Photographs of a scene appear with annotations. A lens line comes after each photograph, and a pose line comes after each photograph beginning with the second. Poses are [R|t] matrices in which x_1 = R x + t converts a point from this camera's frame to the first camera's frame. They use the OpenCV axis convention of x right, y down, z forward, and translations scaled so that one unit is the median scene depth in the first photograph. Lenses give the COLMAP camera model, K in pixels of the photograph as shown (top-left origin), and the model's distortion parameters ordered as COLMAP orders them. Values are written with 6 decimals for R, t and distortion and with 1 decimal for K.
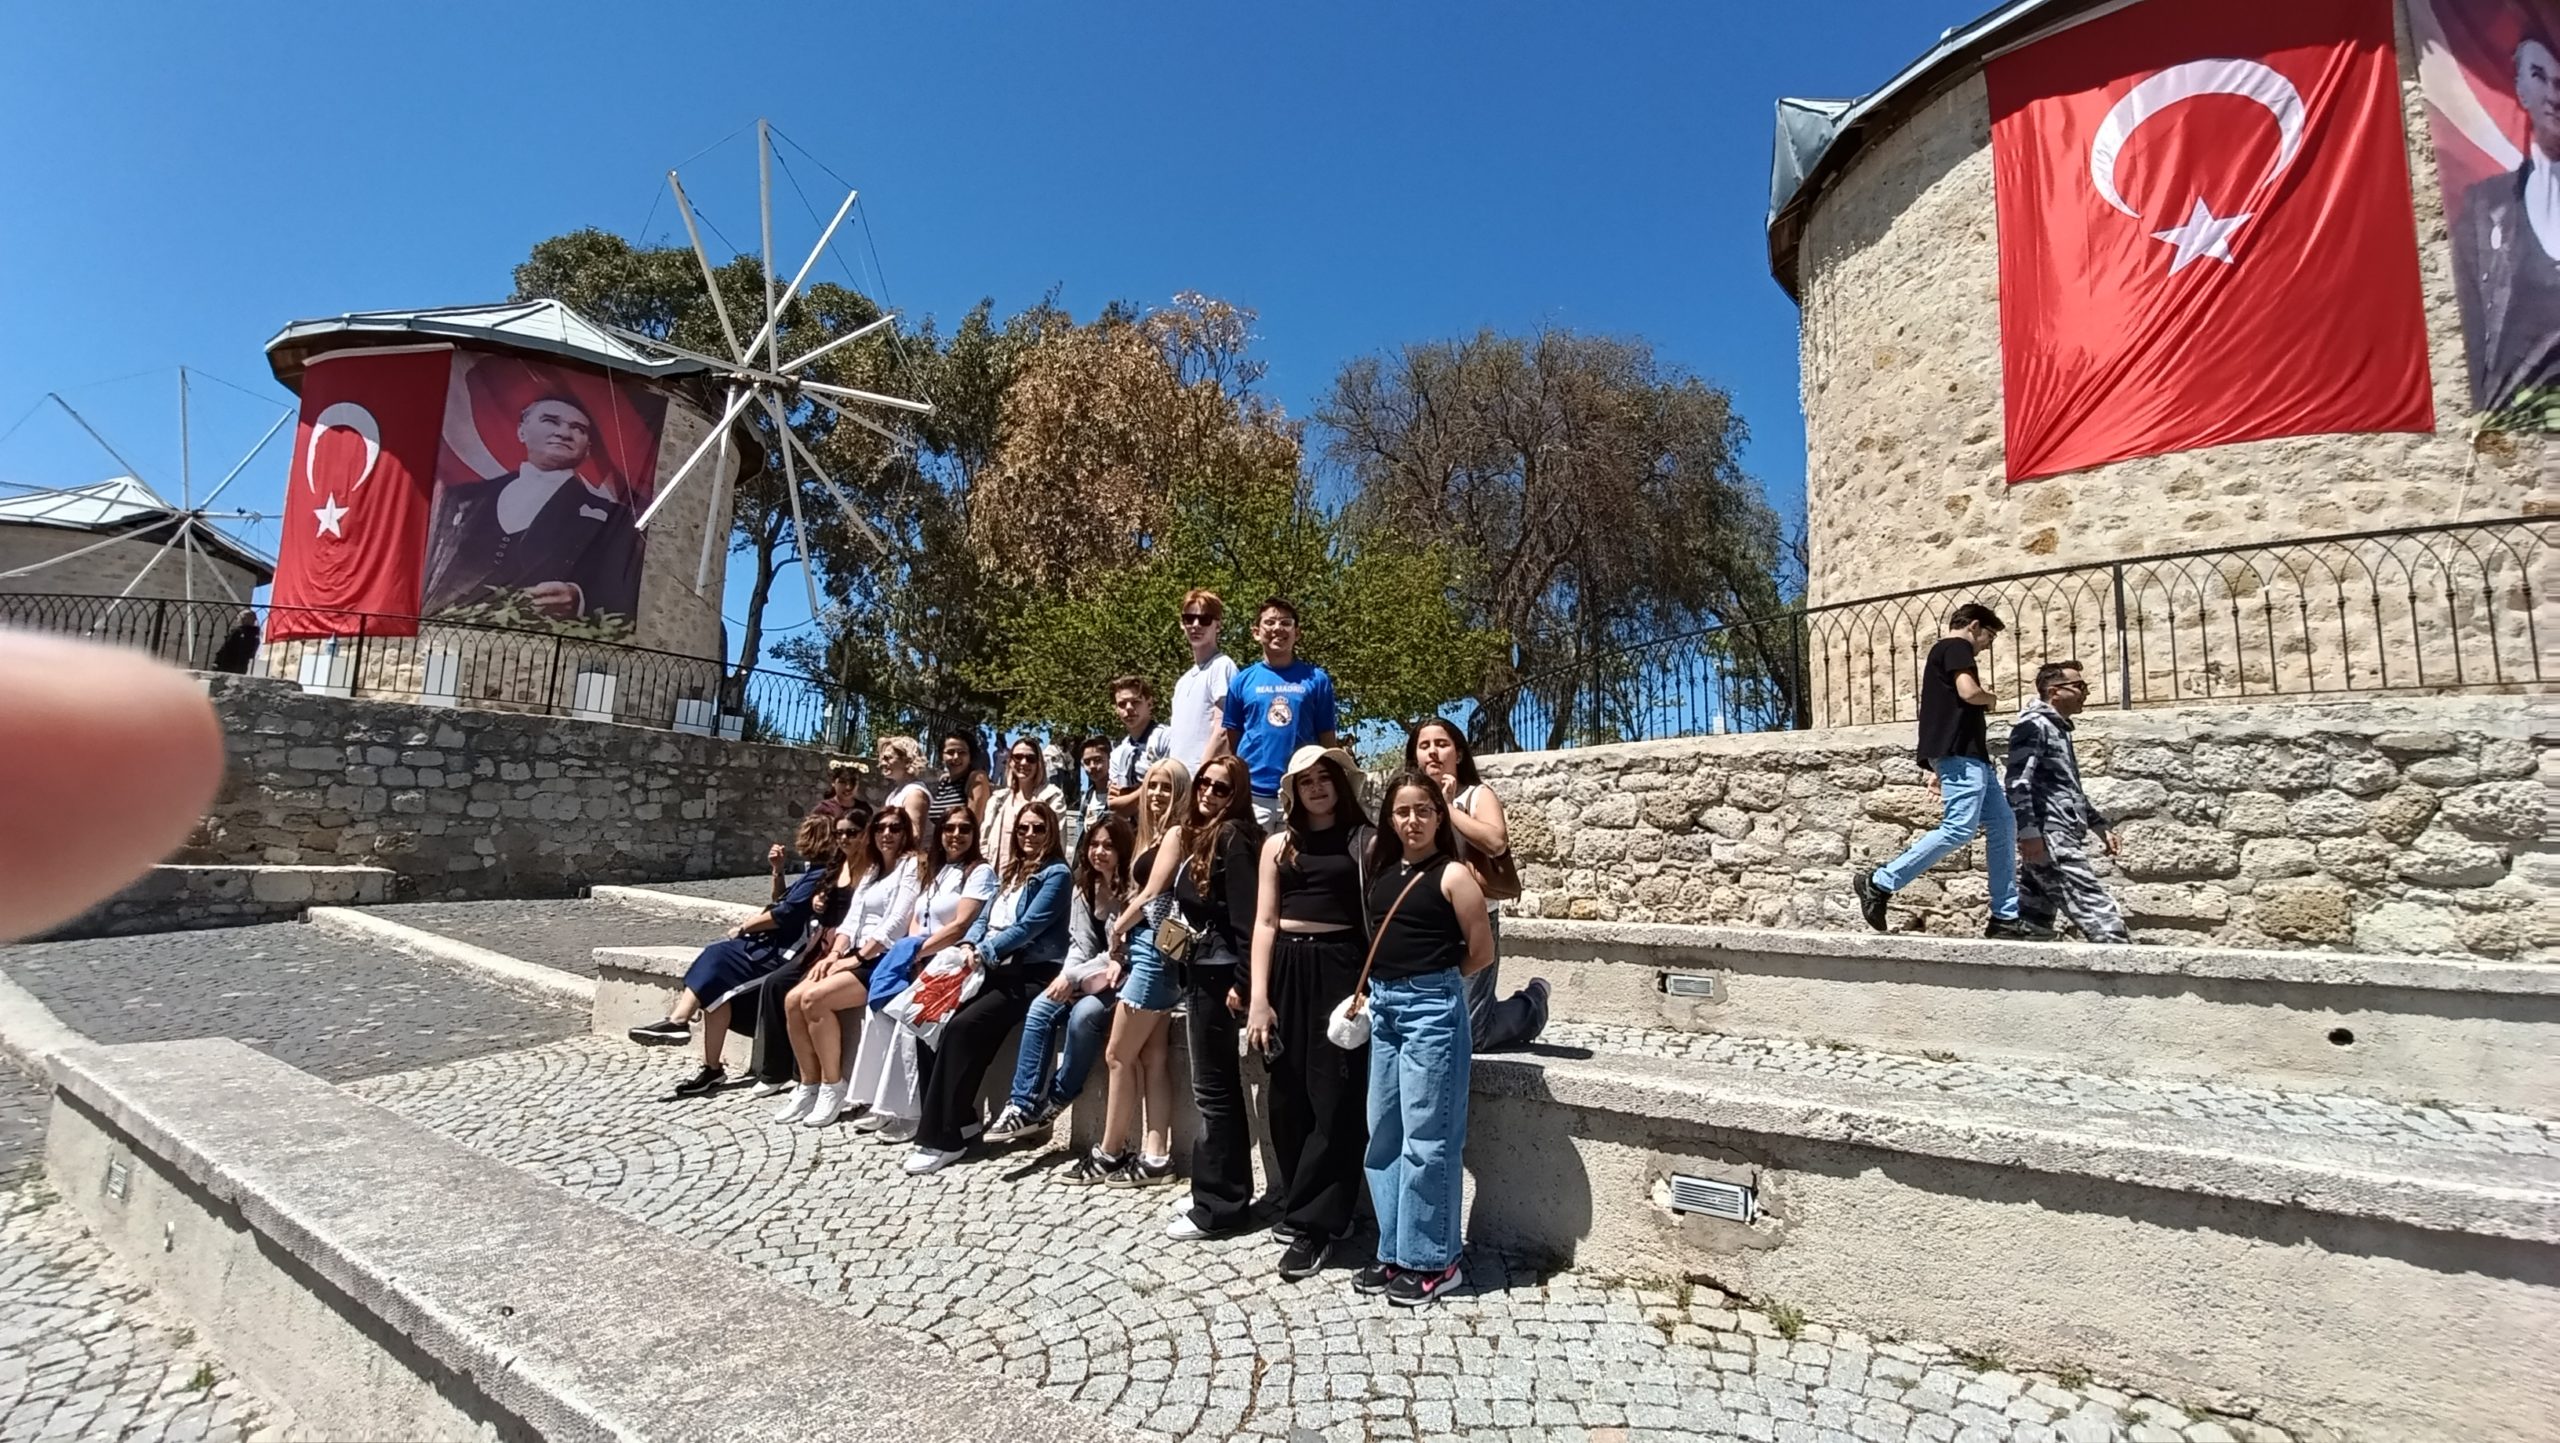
lens RADIAL K [[1192.7, 0, 1280.0], [0, 1192.7, 721.5], [0, 0, 1]] dist [-0.019211, 0.005766]
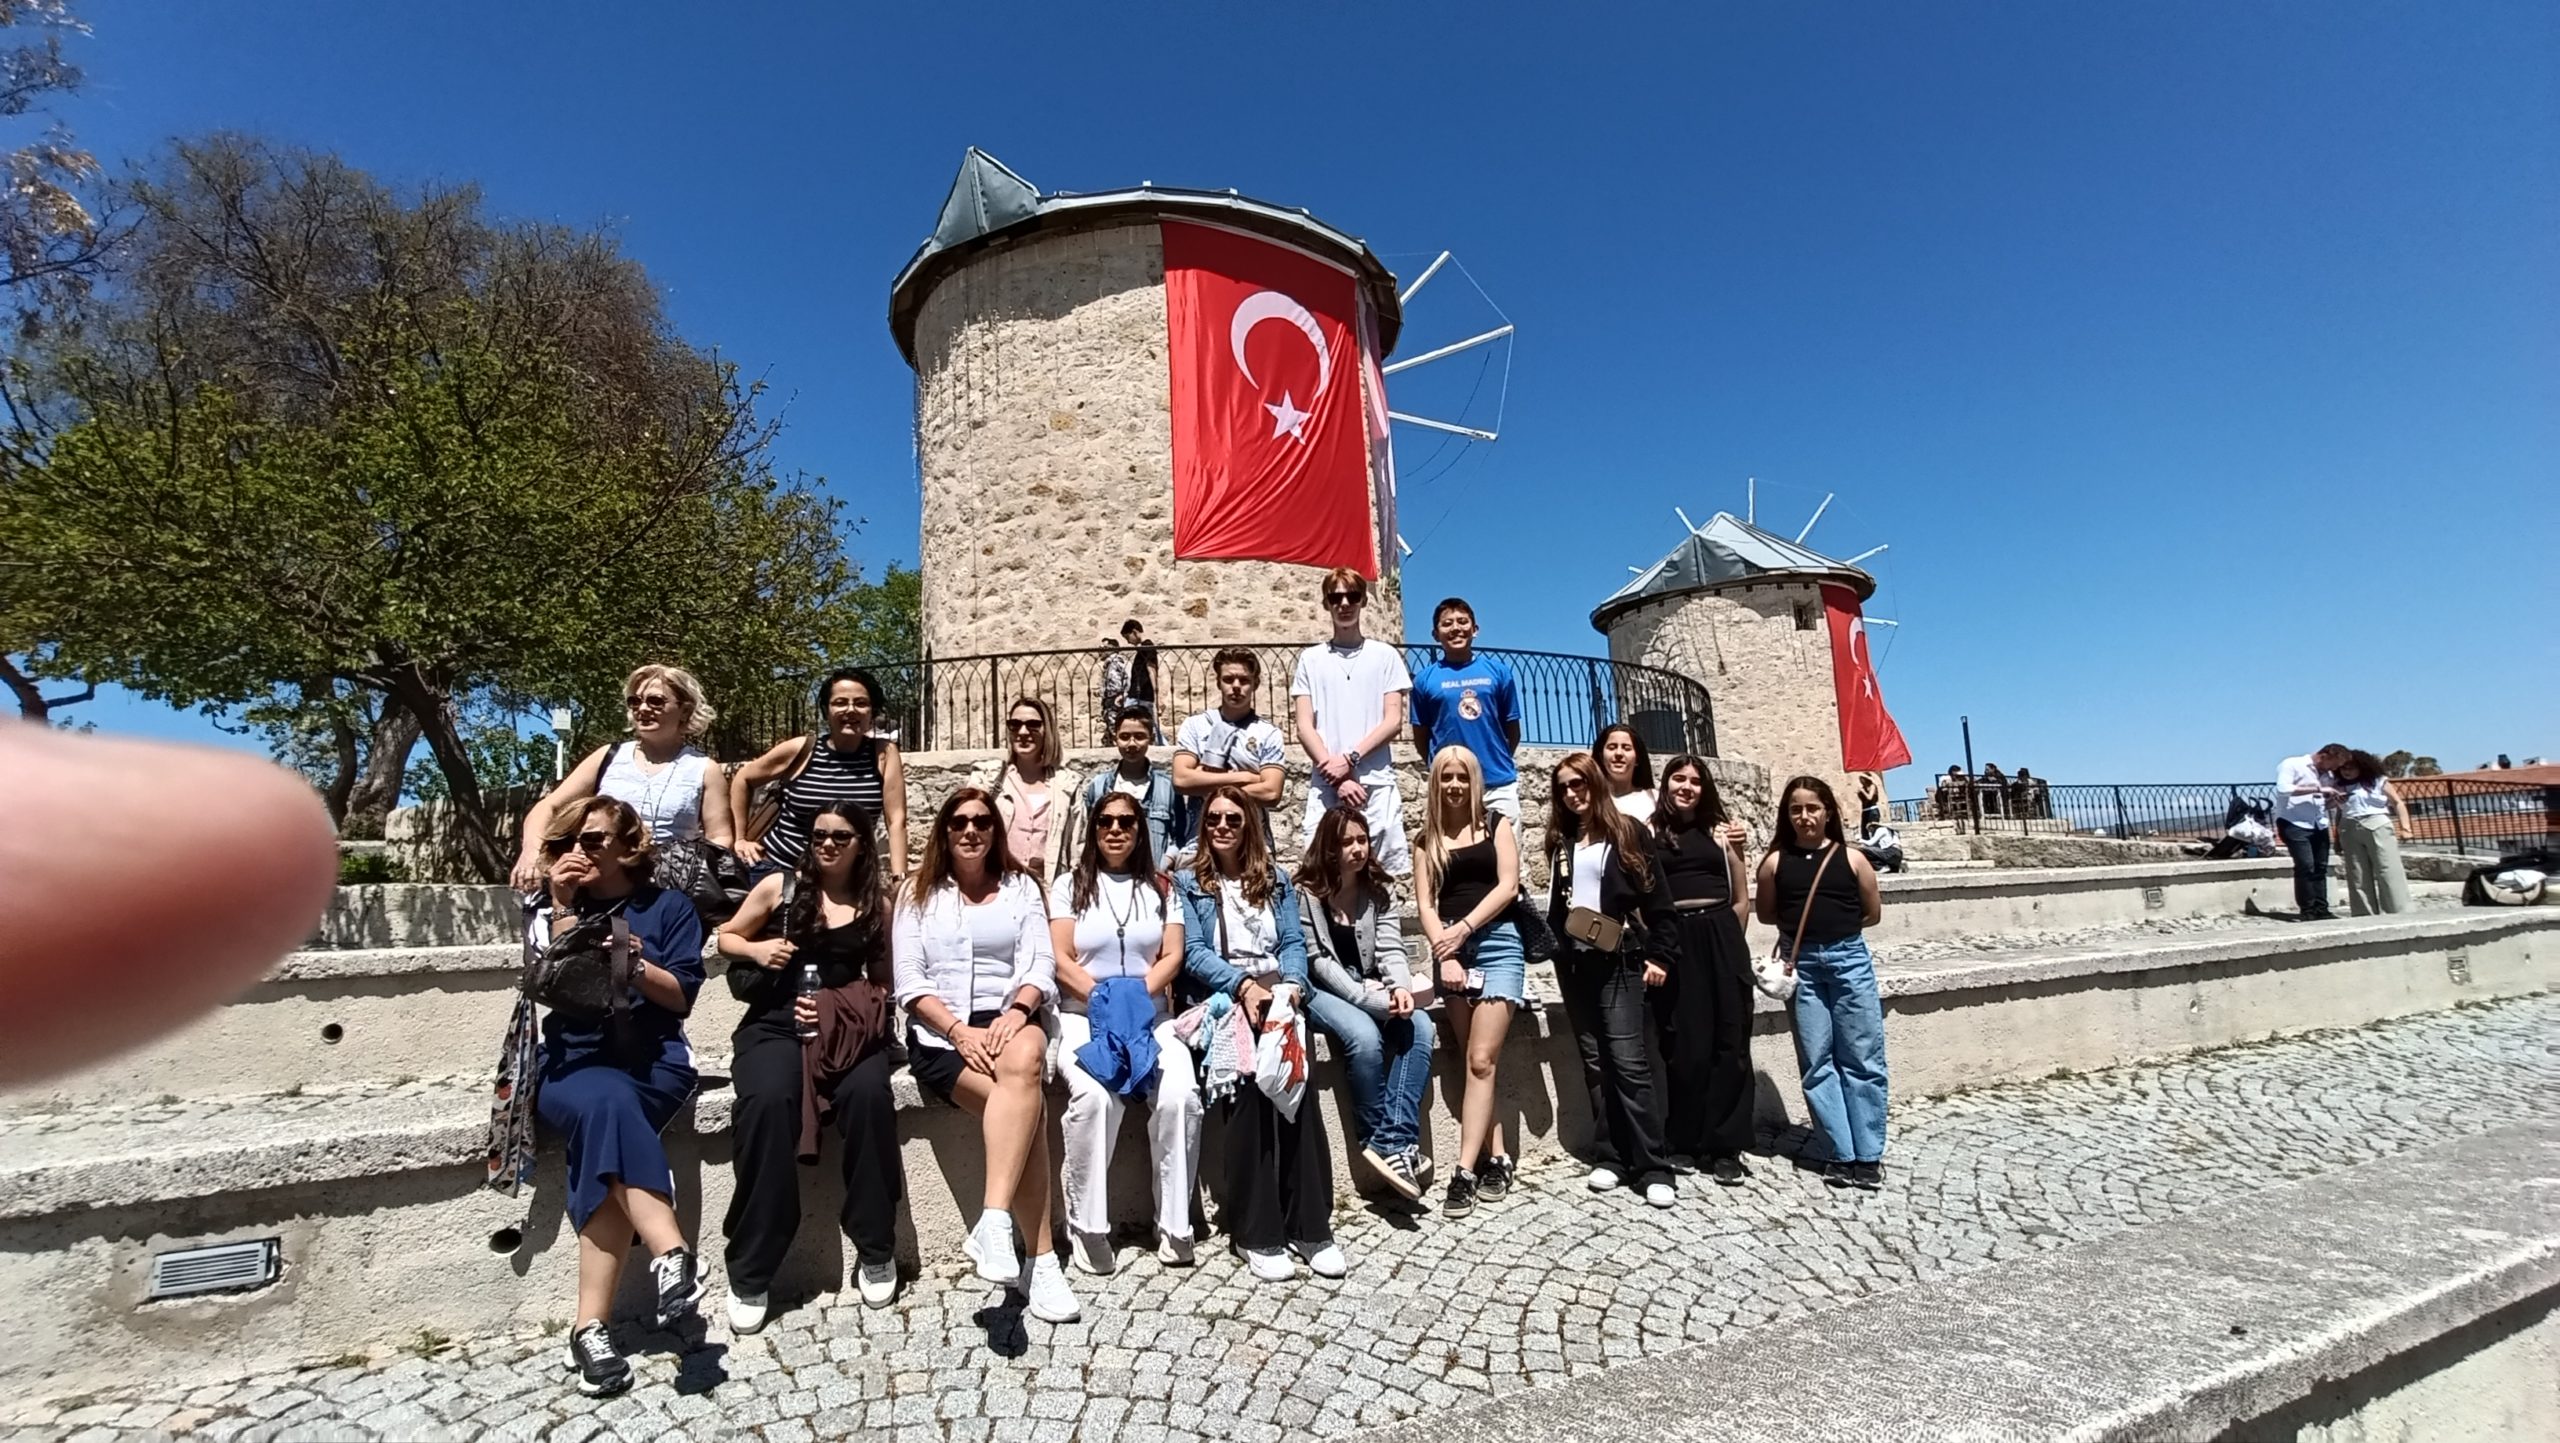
lens RADIAL K [[1173.8, 0, 1280.0], [0, 1173.8, 721.5], [0, 0, 1]] dist [0.001185, 0.005728]
pose [[0.441417, 0.075481, 0.894122, -0.668144], [-0.067195, 0.996438, -0.050945, 0.047399], [-0.894783, -0.037593, 0.444917, 0.485876]]
